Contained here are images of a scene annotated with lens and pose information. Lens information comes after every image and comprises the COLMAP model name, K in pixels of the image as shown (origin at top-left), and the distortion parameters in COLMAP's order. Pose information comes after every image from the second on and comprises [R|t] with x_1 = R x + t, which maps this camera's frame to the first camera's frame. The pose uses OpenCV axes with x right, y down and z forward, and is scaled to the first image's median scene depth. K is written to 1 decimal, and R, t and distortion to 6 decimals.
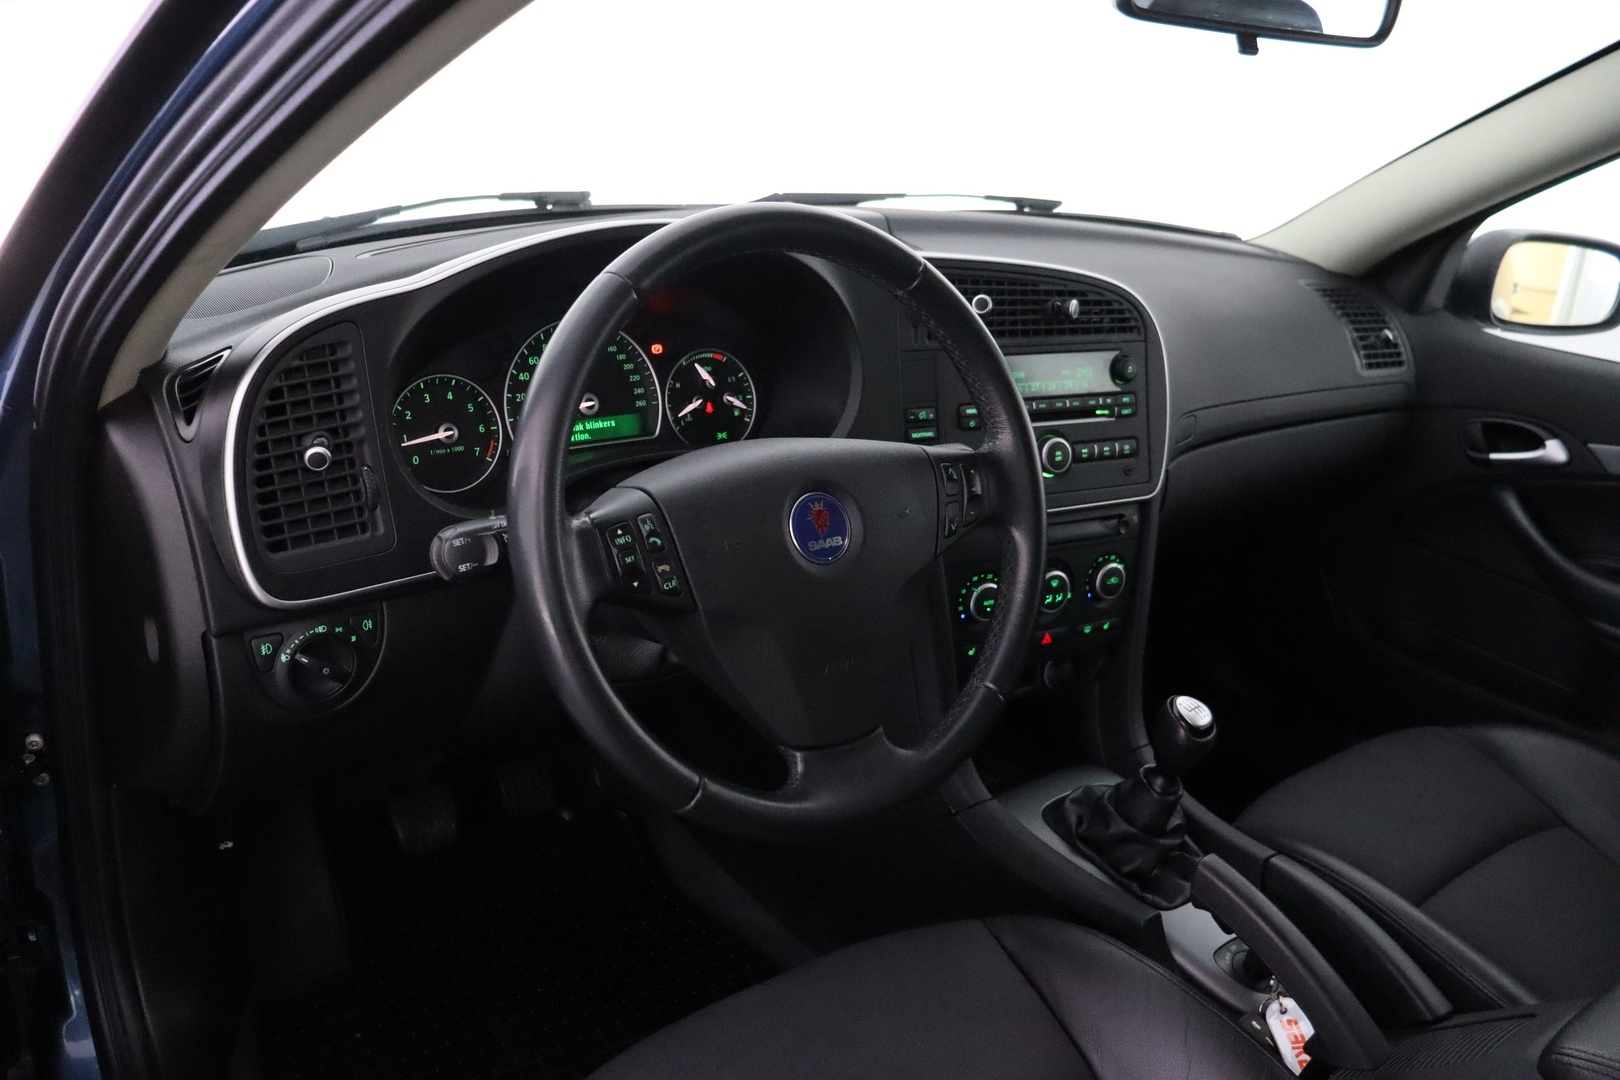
lens RADIAL K [[1363.5, 0, 810.8], [0, 1363.5, 479.1], [0, 0, 1]] dist [-0.011452, 0.000845]
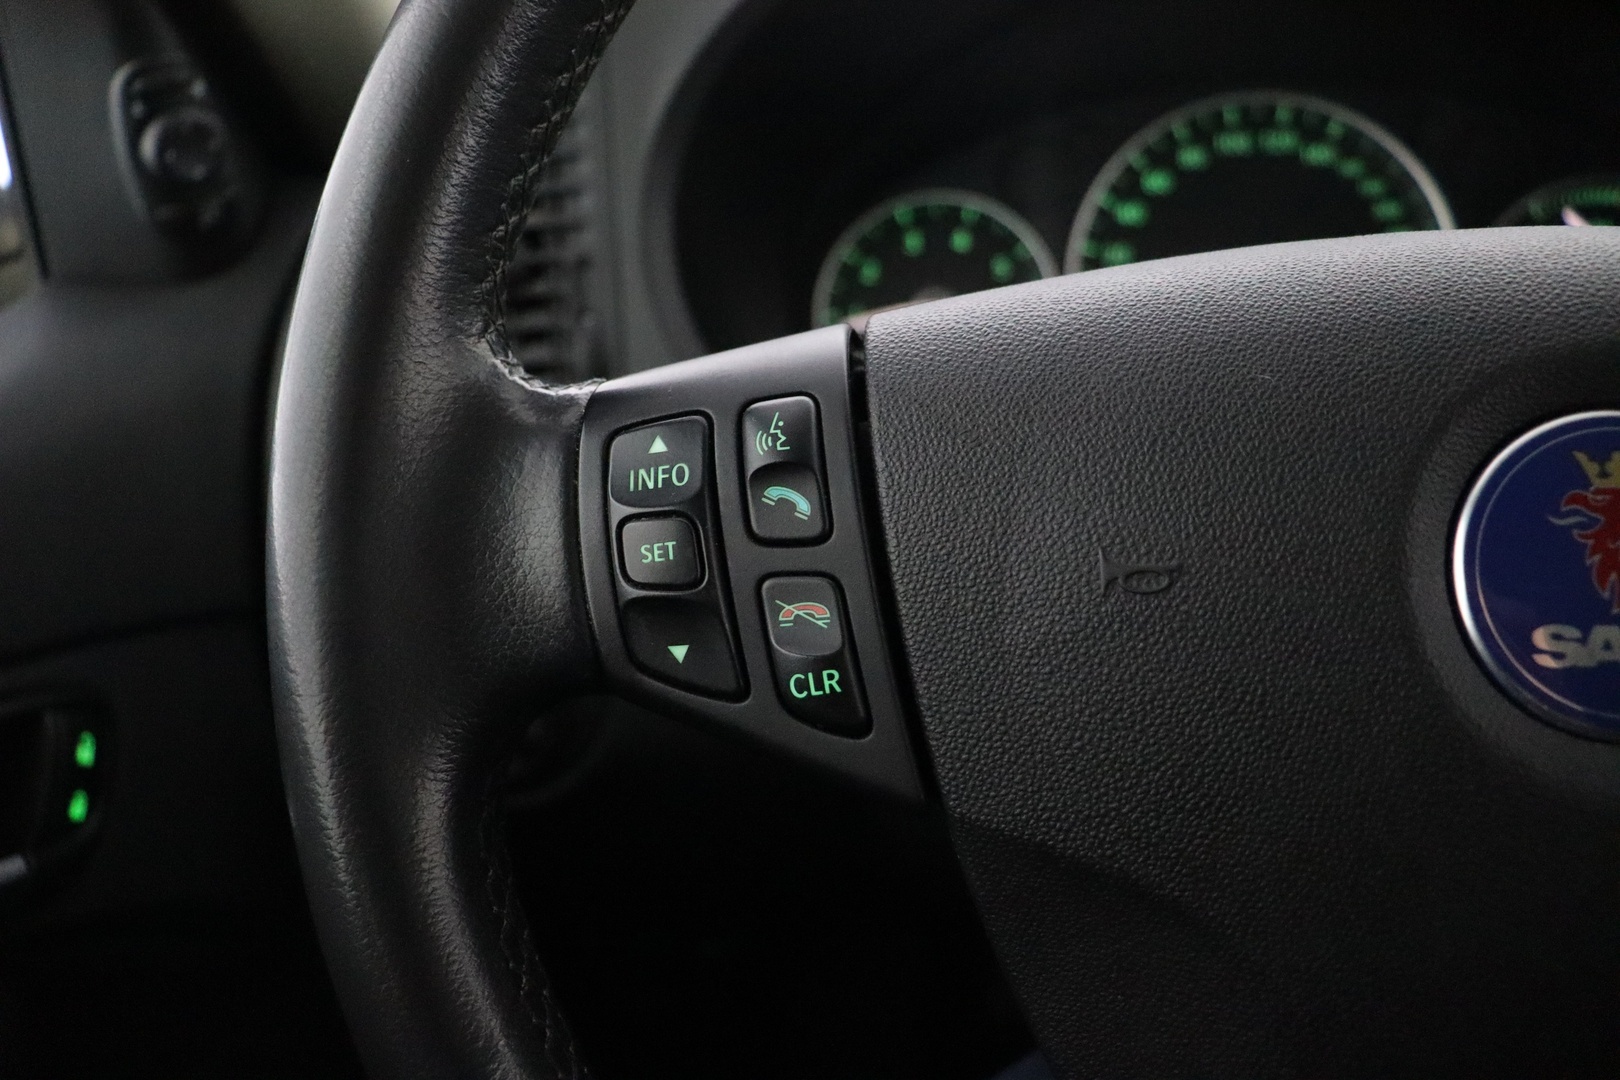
lens RADIAL K [[1363.5, 0, 810.8], [0, 1363.5, 479.1], [0, 0, 1]] dist [-0.011452, 0.000845]
pose [[0.730540, 0.104334, -0.674852, 0.040020], [-0.131481, 0.991259, 0.010921, 0.025260], [0.670093, 0.080751, 0.737872, 0.542108]]
